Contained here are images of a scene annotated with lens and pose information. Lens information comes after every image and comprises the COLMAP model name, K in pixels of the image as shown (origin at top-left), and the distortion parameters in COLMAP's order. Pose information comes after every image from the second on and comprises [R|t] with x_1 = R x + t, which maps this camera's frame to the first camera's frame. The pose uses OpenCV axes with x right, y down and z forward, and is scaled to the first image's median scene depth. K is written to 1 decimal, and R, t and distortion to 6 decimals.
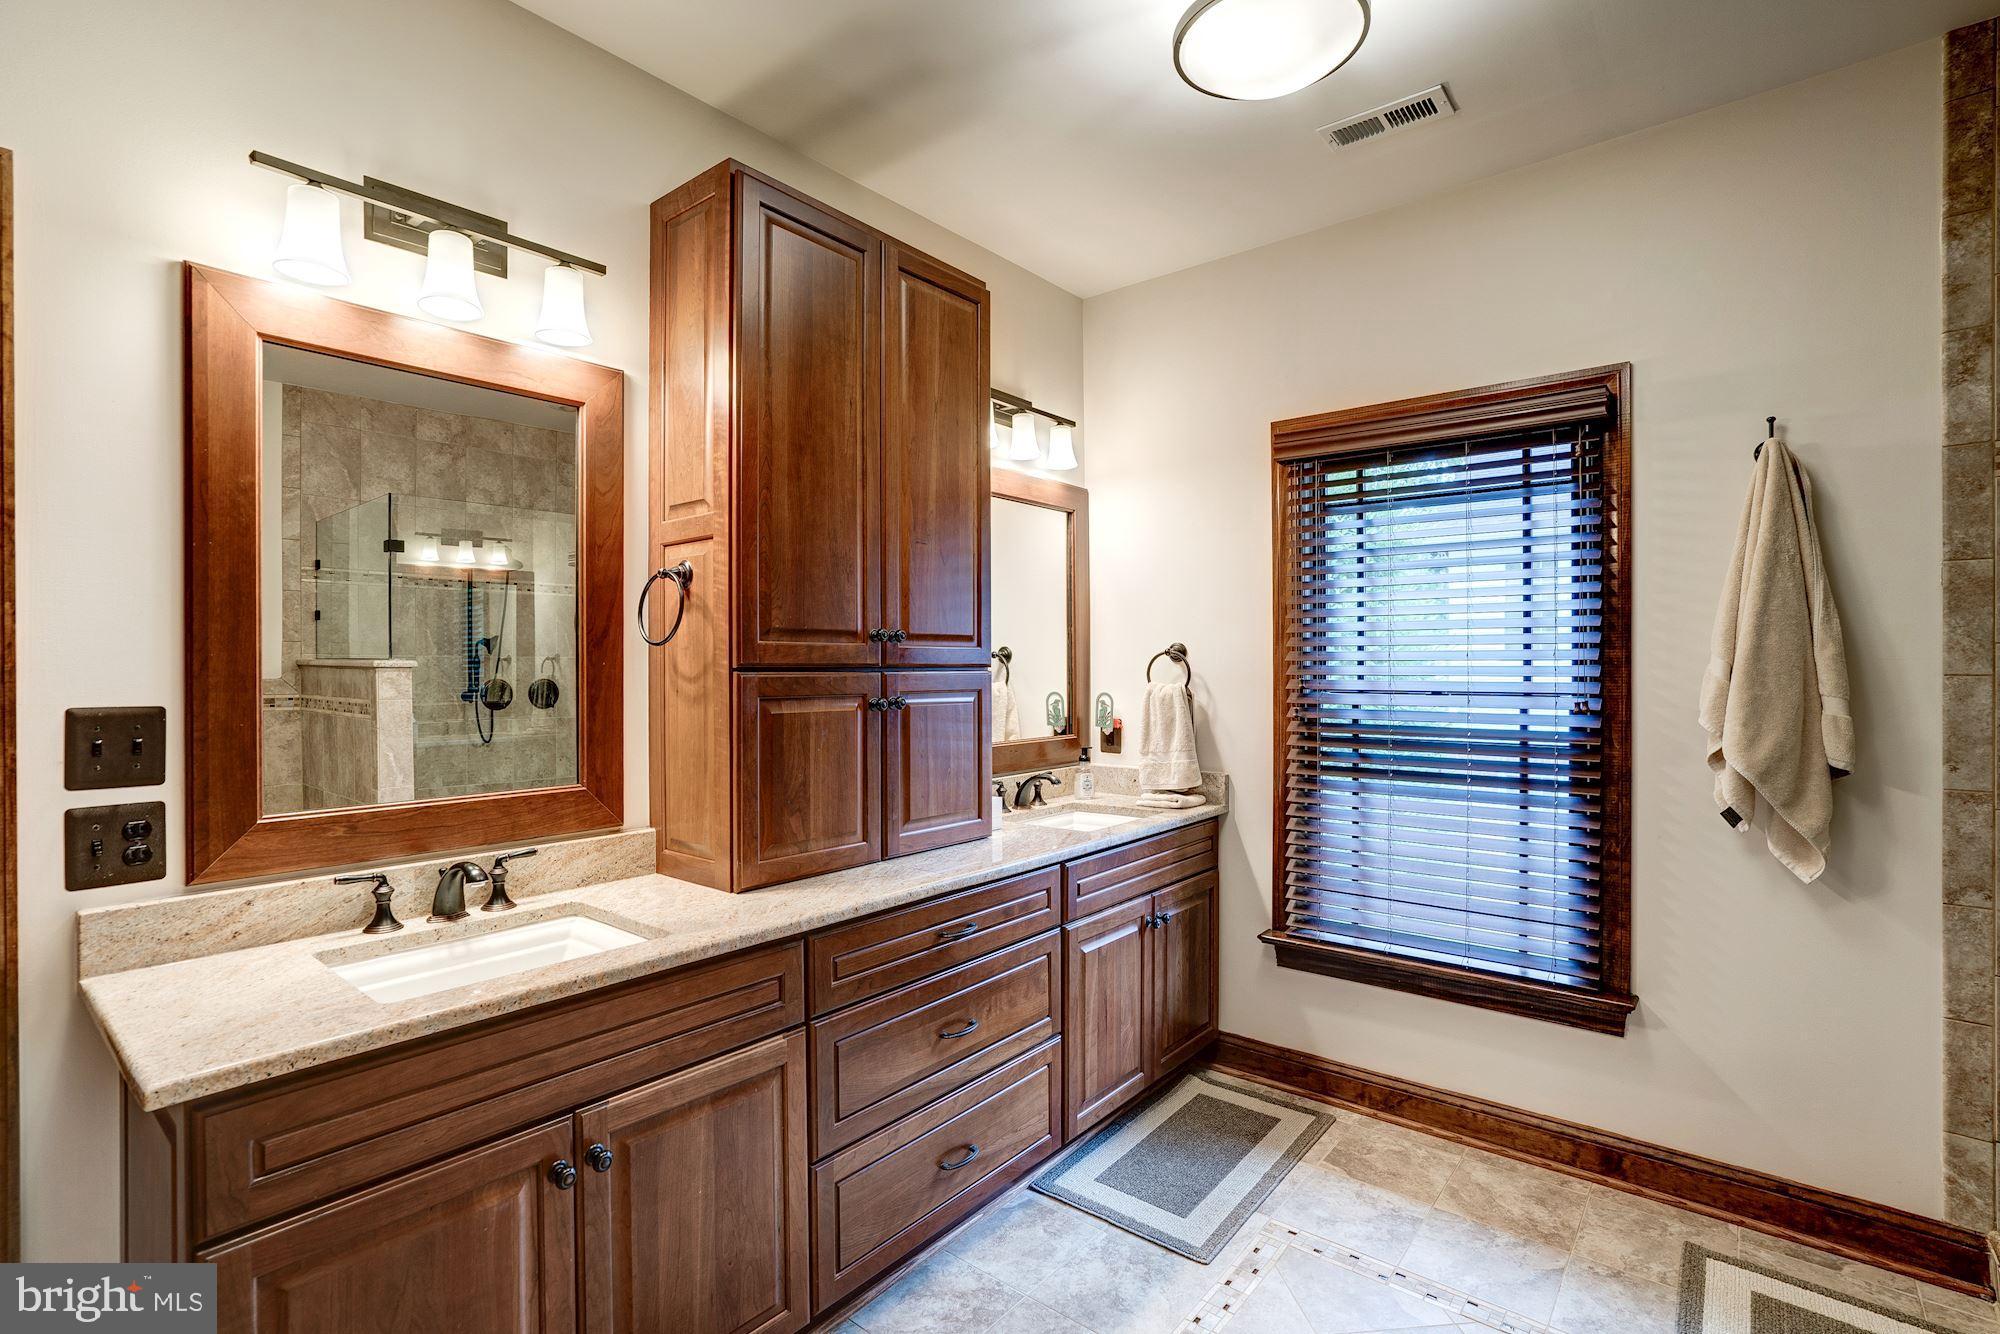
lens RADIAL K [[935.4, 0, 988.6], [0, 935.4, 666.4], [0, 0, 1]] dist [-0.048043, 0.020576]
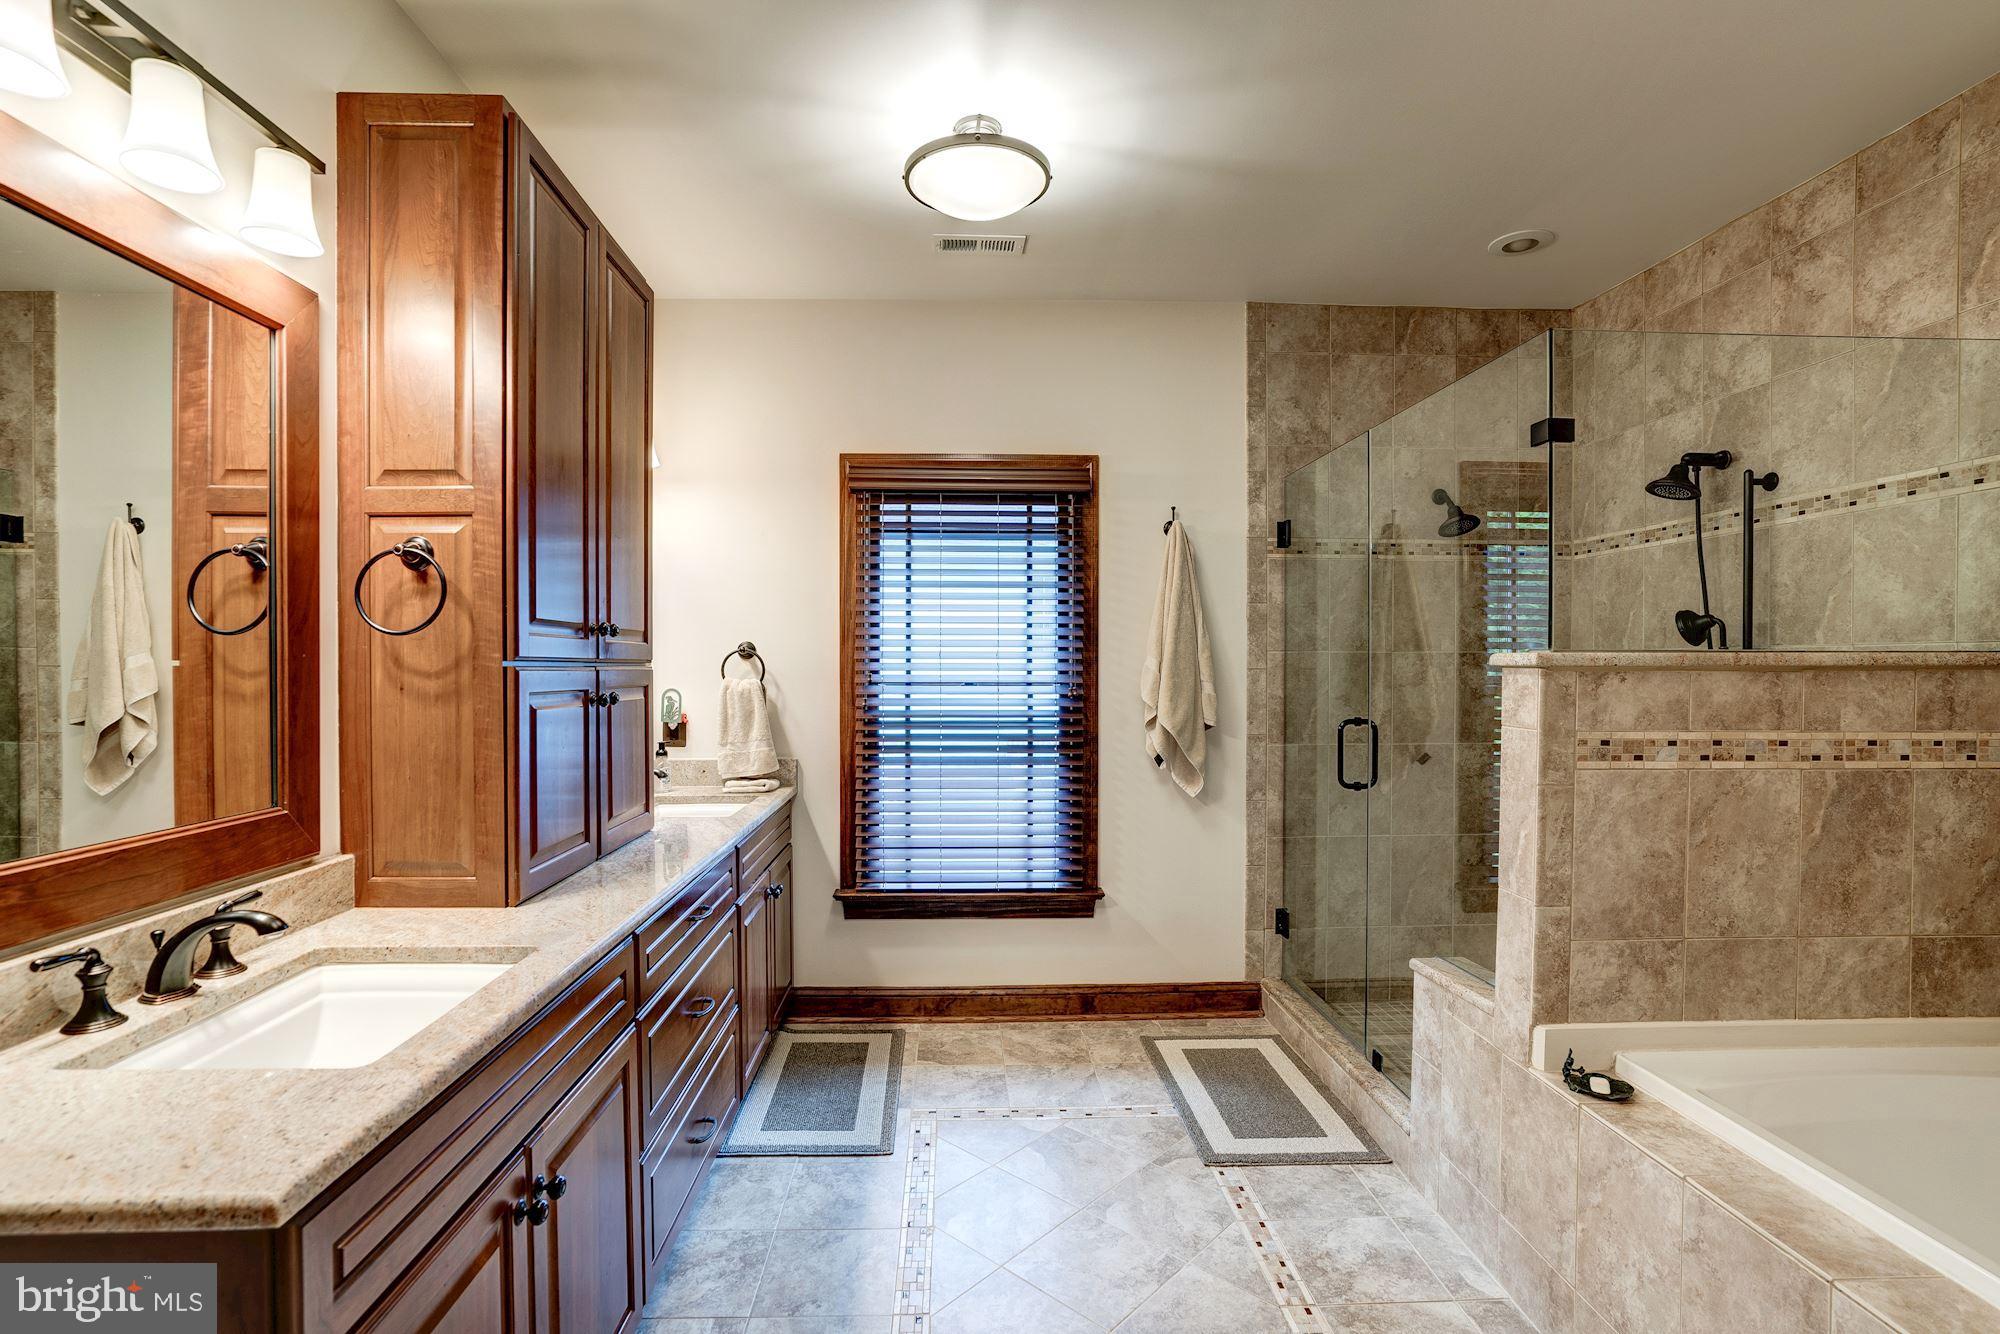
lens RADIAL K [[926.4, 0, 998.0], [0, 926.4, 675.3], [0, 0, 1]] dist [-0.042764, 0.020281]
pose [[0.741591, -0.004853, 0.670835, -0.406502], [-0.001732, 0.999957, 0.009148, 0.004905], [-0.670850, -0.007946, 0.741551, 0.008438]]
